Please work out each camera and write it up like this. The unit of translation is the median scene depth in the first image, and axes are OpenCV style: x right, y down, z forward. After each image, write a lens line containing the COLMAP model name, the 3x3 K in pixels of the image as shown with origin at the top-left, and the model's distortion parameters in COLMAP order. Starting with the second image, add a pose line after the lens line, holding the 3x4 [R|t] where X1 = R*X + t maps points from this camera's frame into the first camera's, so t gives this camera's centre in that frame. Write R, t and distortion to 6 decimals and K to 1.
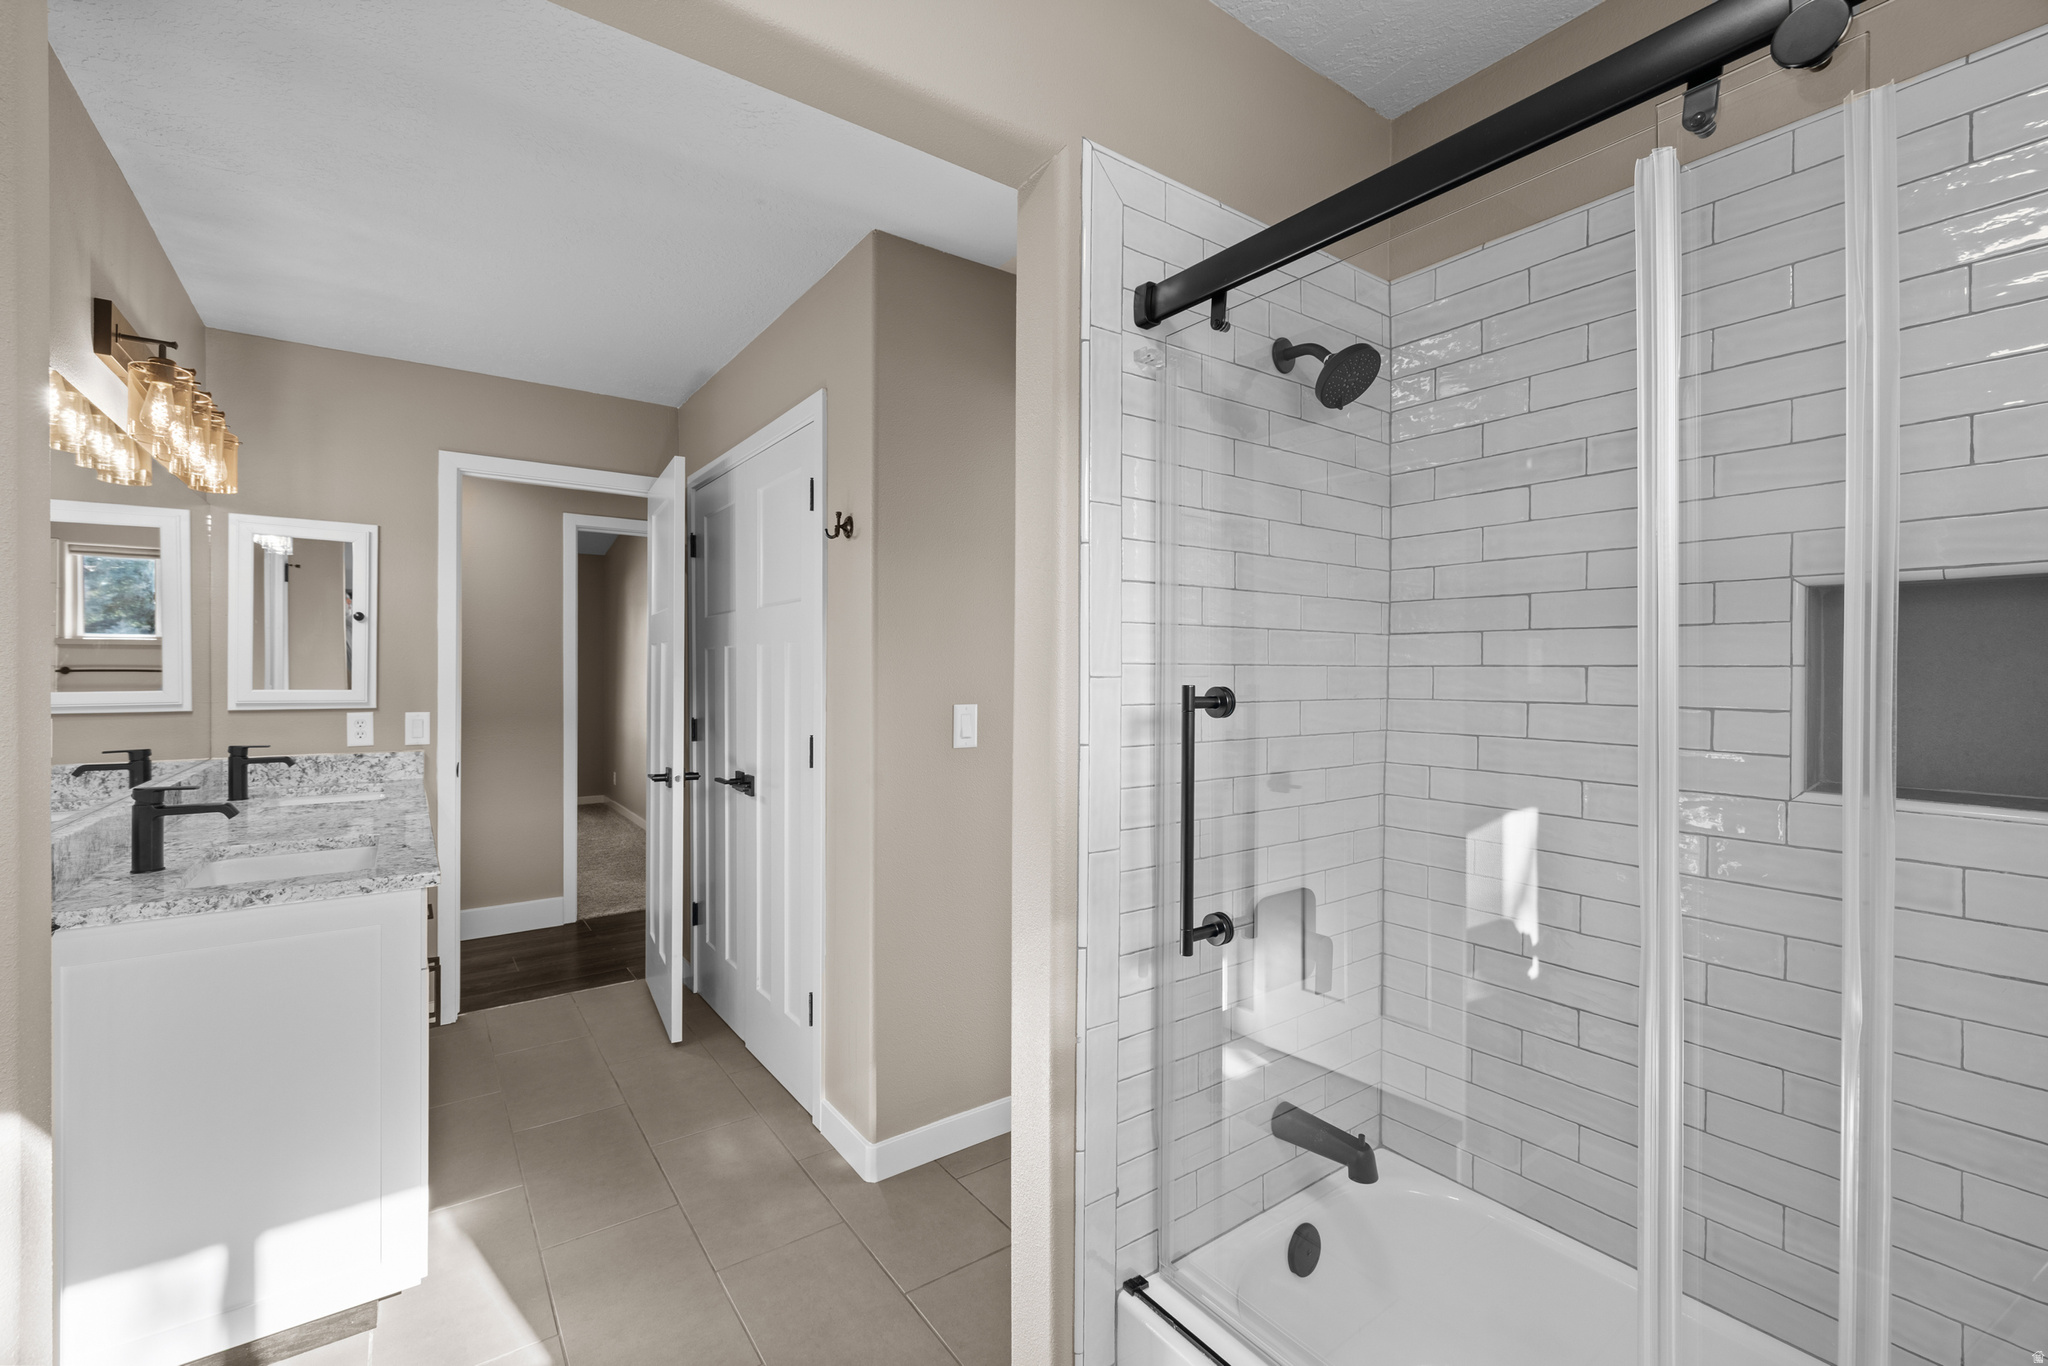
lens RADIAL K [[849.4, 0, 1015.5], [0, 849.4, 679.6], [0, 0, 1]] dist [-0.000490, 0.000046]
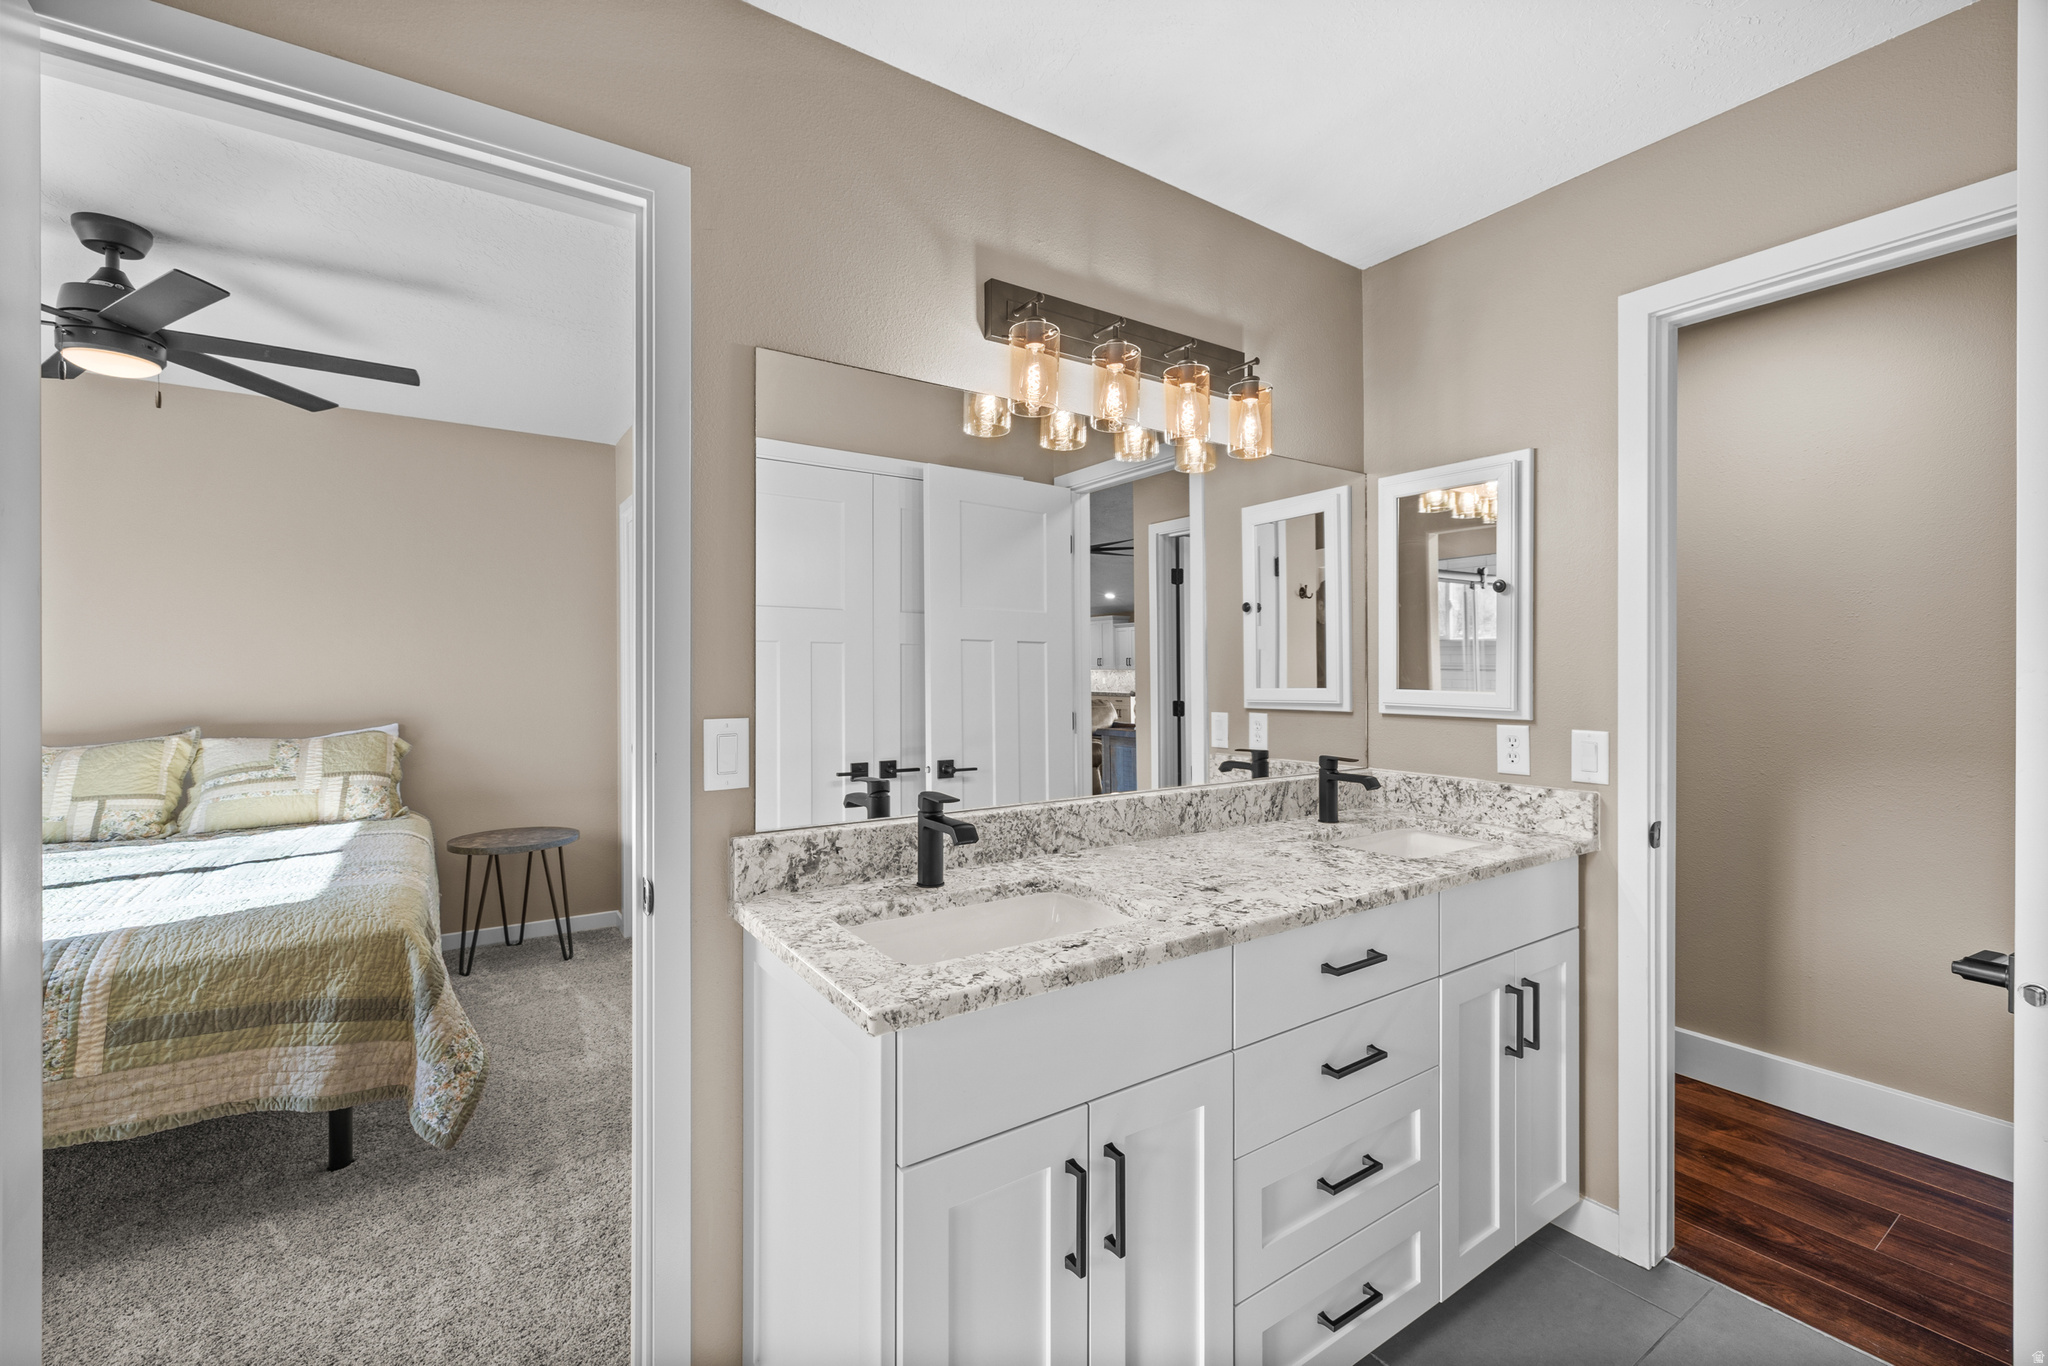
lens RADIAL K [[849.4, 0, 1023.0], [0, 849.4, 668.3], [0, 0, 1]] dist [-0.000490, 0.000046]
pose [[-0.040909, -0.008393, -0.999128, -0.066750], [-0.007659, 0.999938, -0.008086, 0.001225], [0.999134, 0.007321, -0.040971, 0.633495]]
